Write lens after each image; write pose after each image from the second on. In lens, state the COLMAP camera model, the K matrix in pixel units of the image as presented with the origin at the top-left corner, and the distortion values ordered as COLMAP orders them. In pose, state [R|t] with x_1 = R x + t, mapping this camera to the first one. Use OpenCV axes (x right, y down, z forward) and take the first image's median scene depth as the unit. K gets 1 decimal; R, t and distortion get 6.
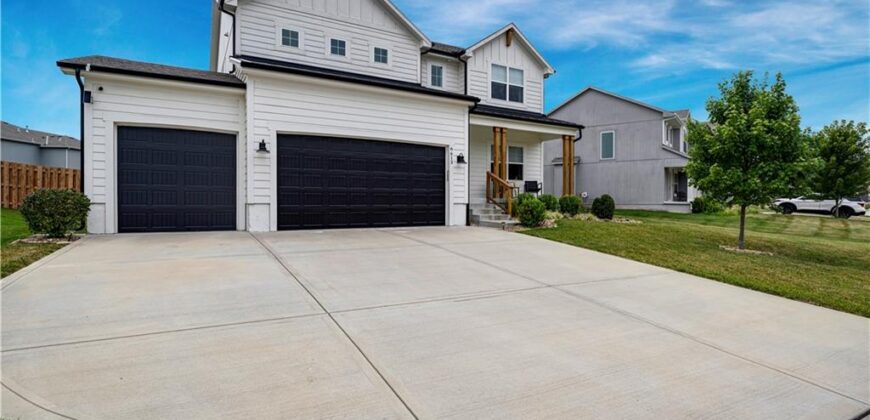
lens RADIAL K [[425.4, 0, 455.3], [0, 425.4, 201.4], [0, 0, 1]] dist [0.001832, 0.000178]
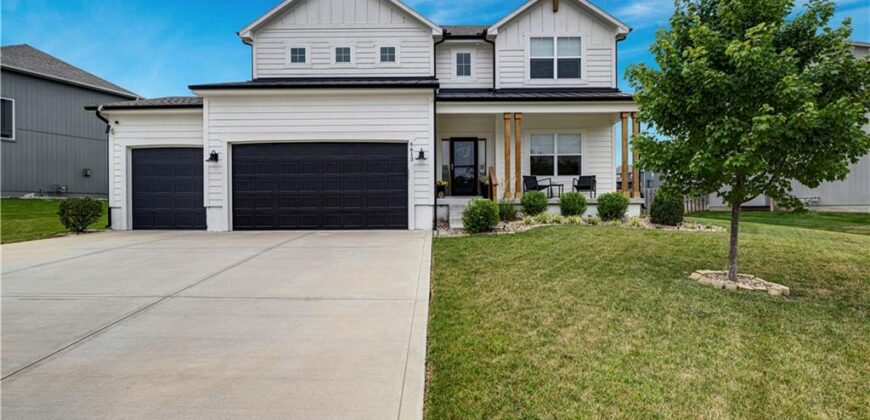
lens RADIAL K [[409.1, 0, 435.0], [0, 409.1, 210.0], [0, 0, 1]] dist [-0.003284, -0.000357]
pose [[0.851998, -0.000180, -0.523546, 0.410786], [0.010248, 0.999814, 0.016335, 0.000985], [0.523445, -0.019282, 0.851841, 0.249050]]
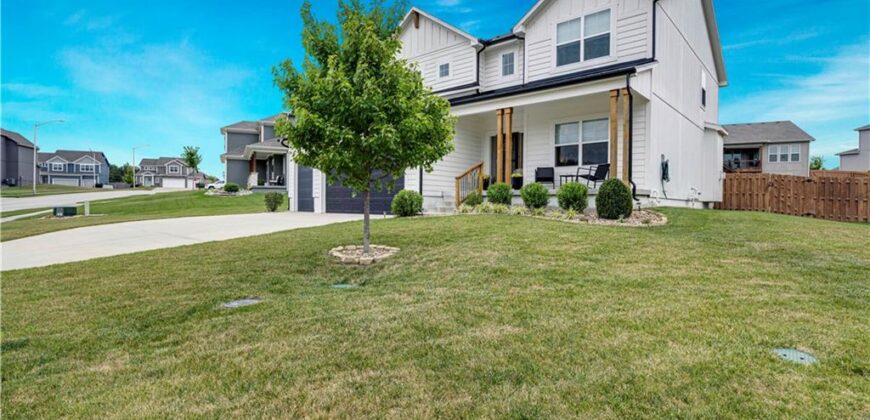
lens RADIAL K [[425.4, 0, 455.3], [0, 425.4, 201.4], [0, 0, 1]] dist [0.001832, 0.000178]
pose [[0.306169, 0.002354, -0.951974, 0.946651], [0.002871, 0.999990, 0.003397, 0.012316], [0.951973, -0.003773, 0.306159, 0.671690]]
